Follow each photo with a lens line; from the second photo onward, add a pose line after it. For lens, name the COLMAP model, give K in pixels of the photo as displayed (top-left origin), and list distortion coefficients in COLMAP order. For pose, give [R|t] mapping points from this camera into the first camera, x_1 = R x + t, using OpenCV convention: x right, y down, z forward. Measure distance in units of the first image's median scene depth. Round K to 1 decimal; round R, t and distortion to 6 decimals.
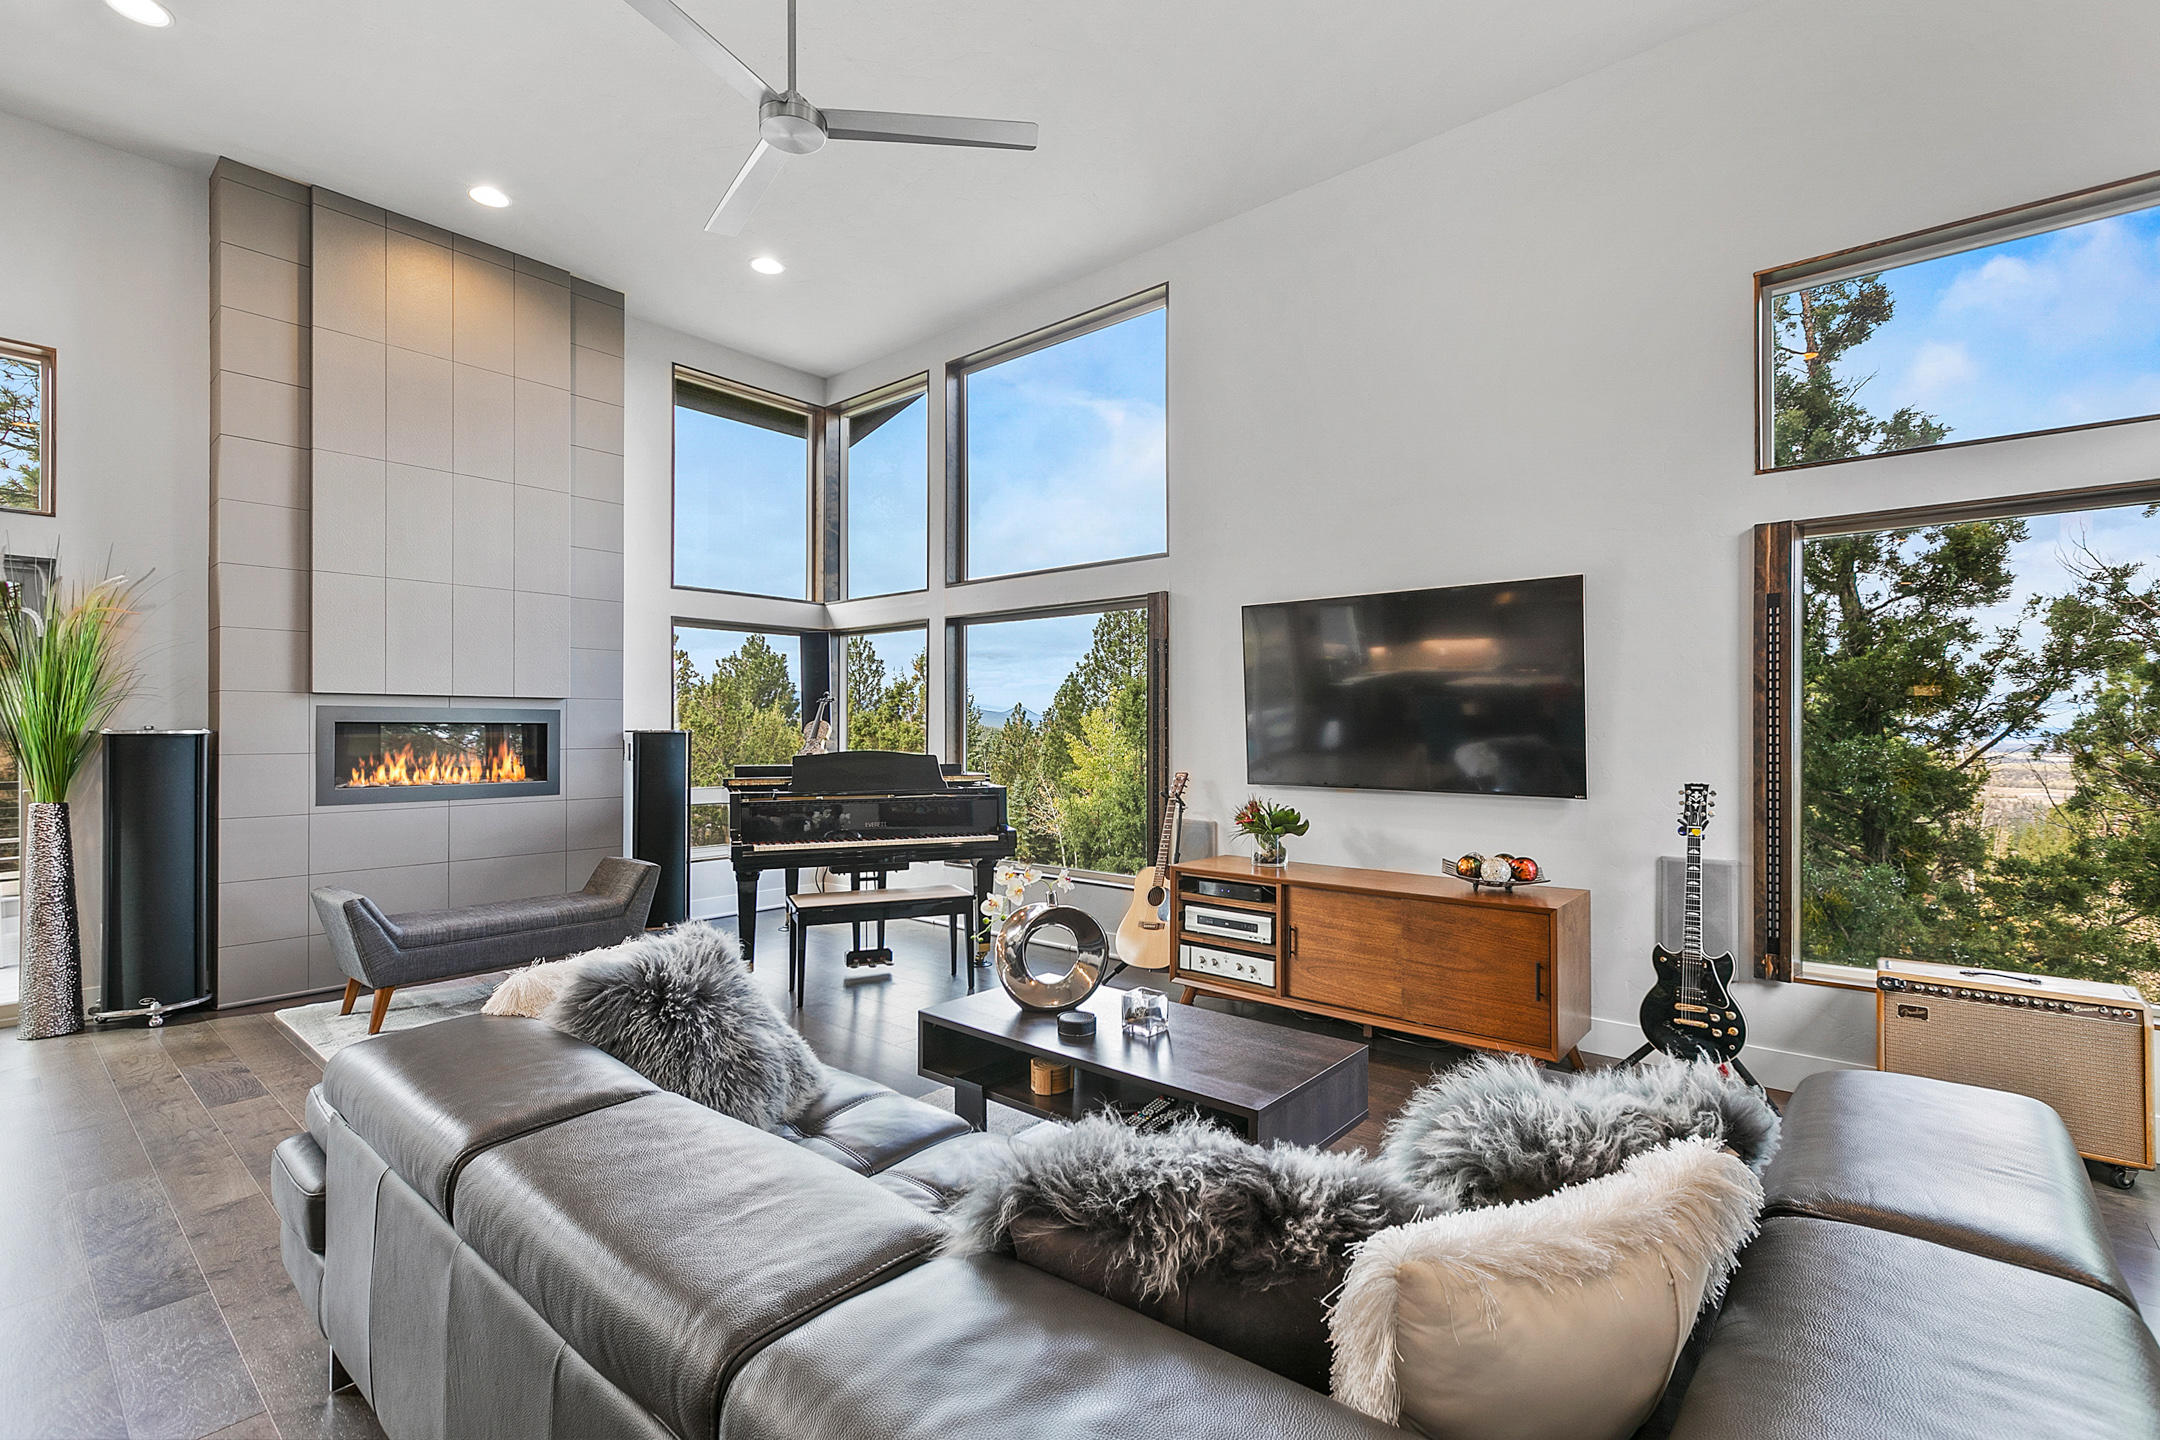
lens RADIAL K [[988.9, 0, 1081.3], [0, 988.9, 731.1], [0, 0, 1]] dist [0.003275, 0.000104]
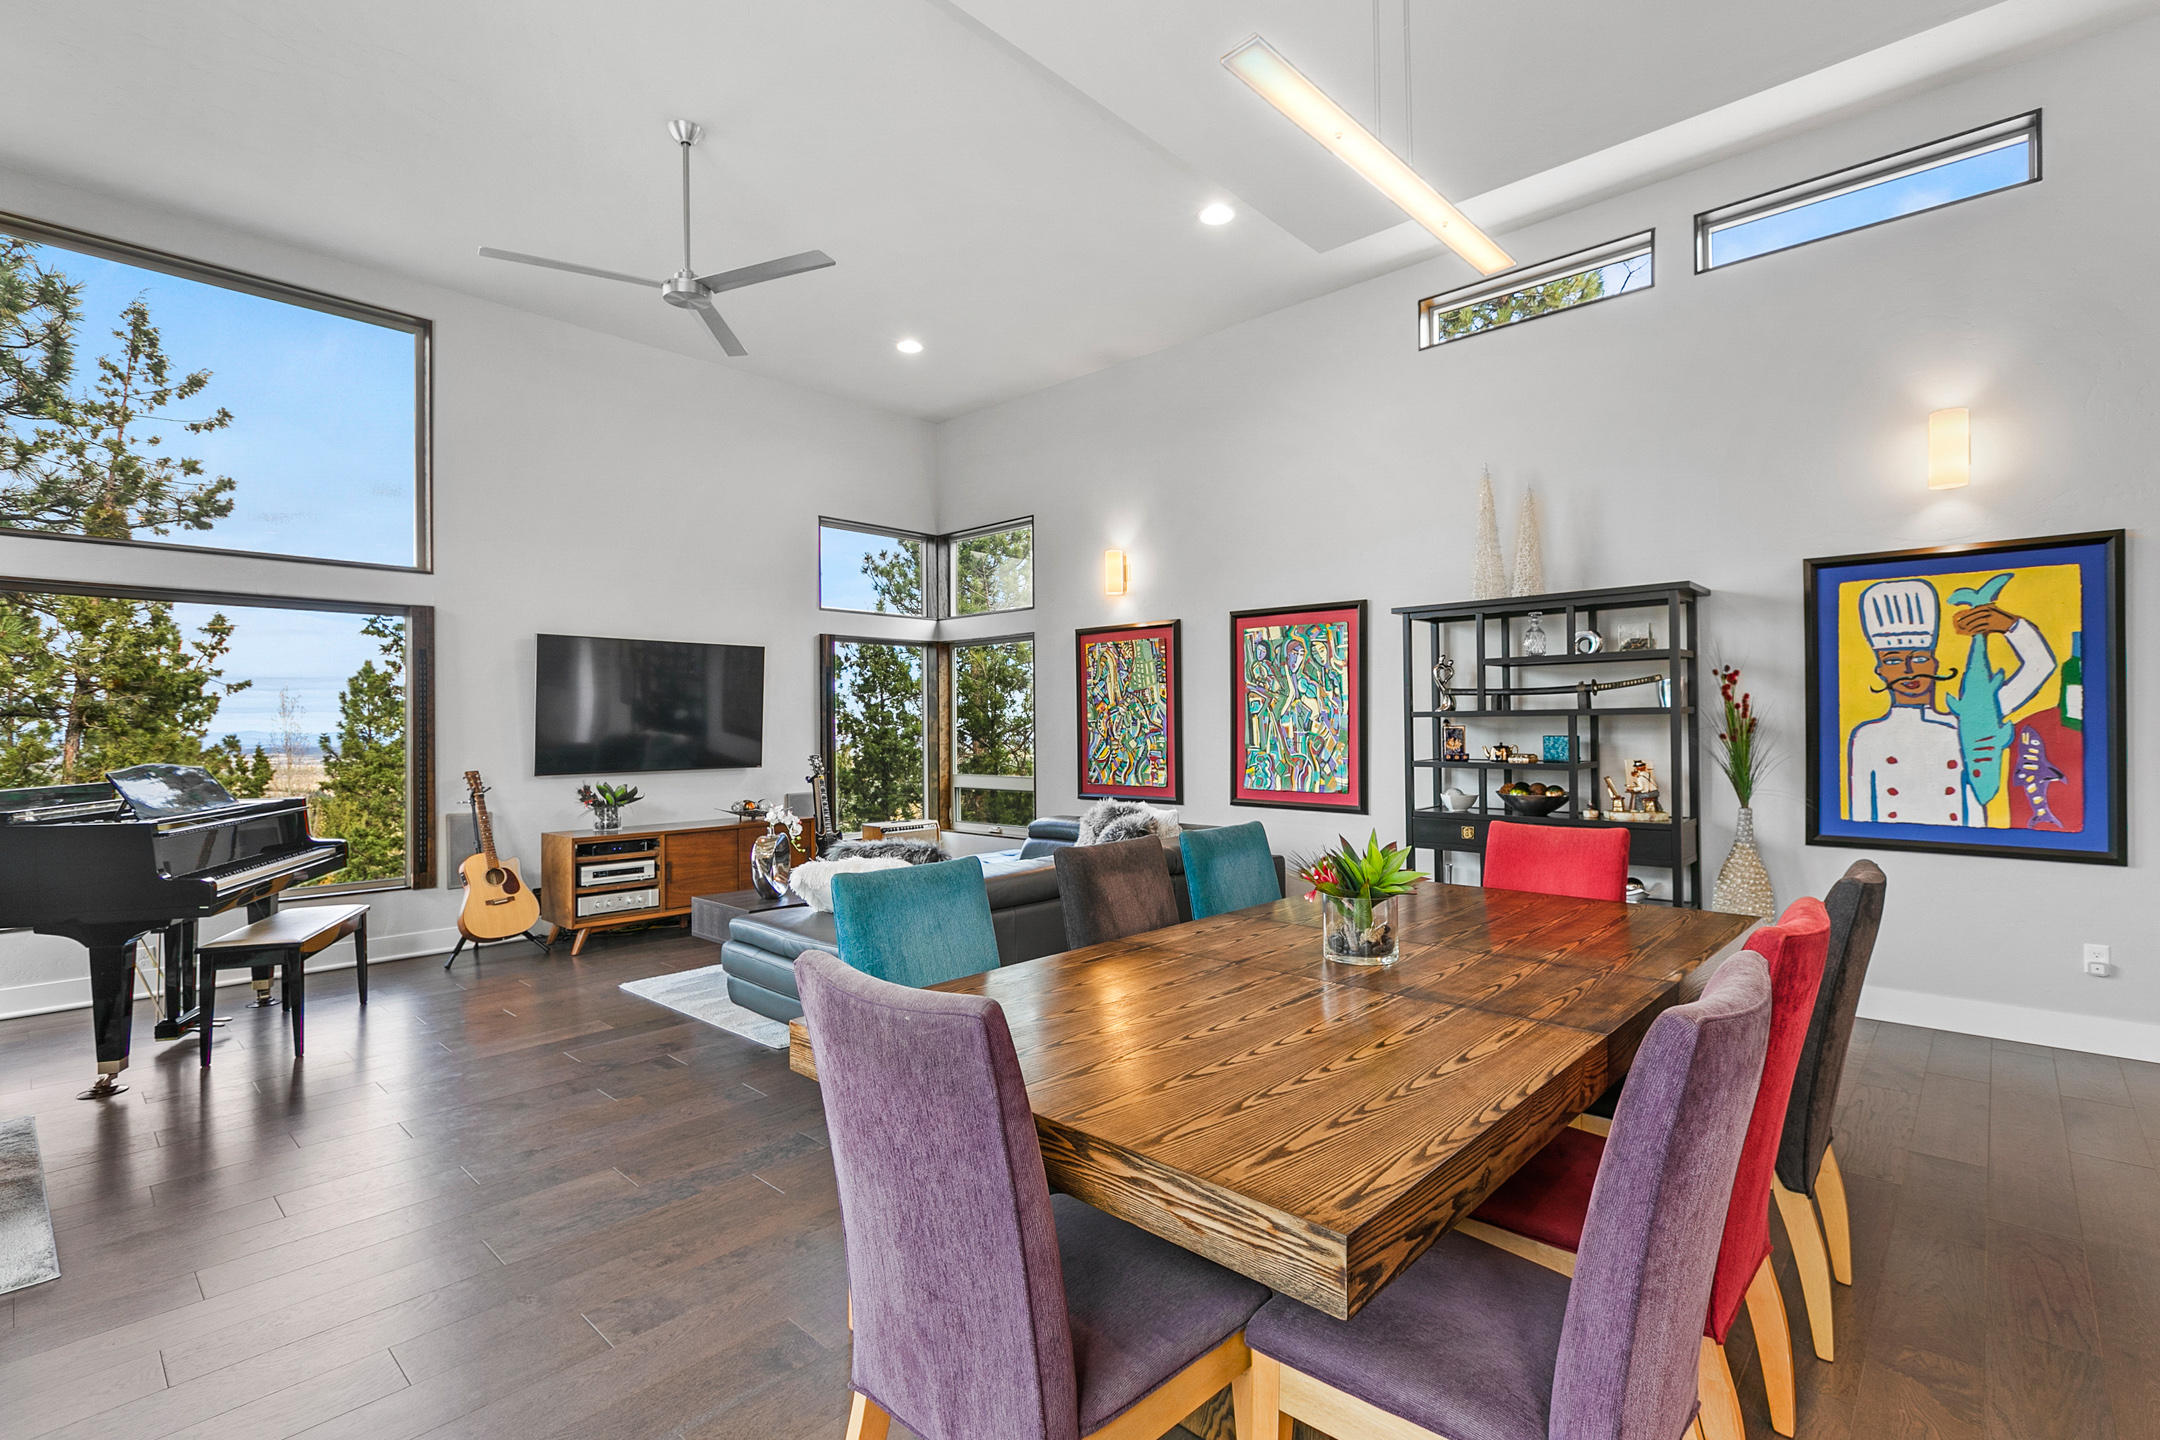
lens RADIAL K [[988.9, 0, 1081.3], [0, 988.9, 731.1], [0, 0, 1]] dist [0.003275, 0.000104]
pose [[0.028113, -0.008085, 0.999572, -1.234540], [0.008246, 0.999935, 0.007856, -0.007449], [-0.999571, 0.008022, 0.028178, 0.321986]]
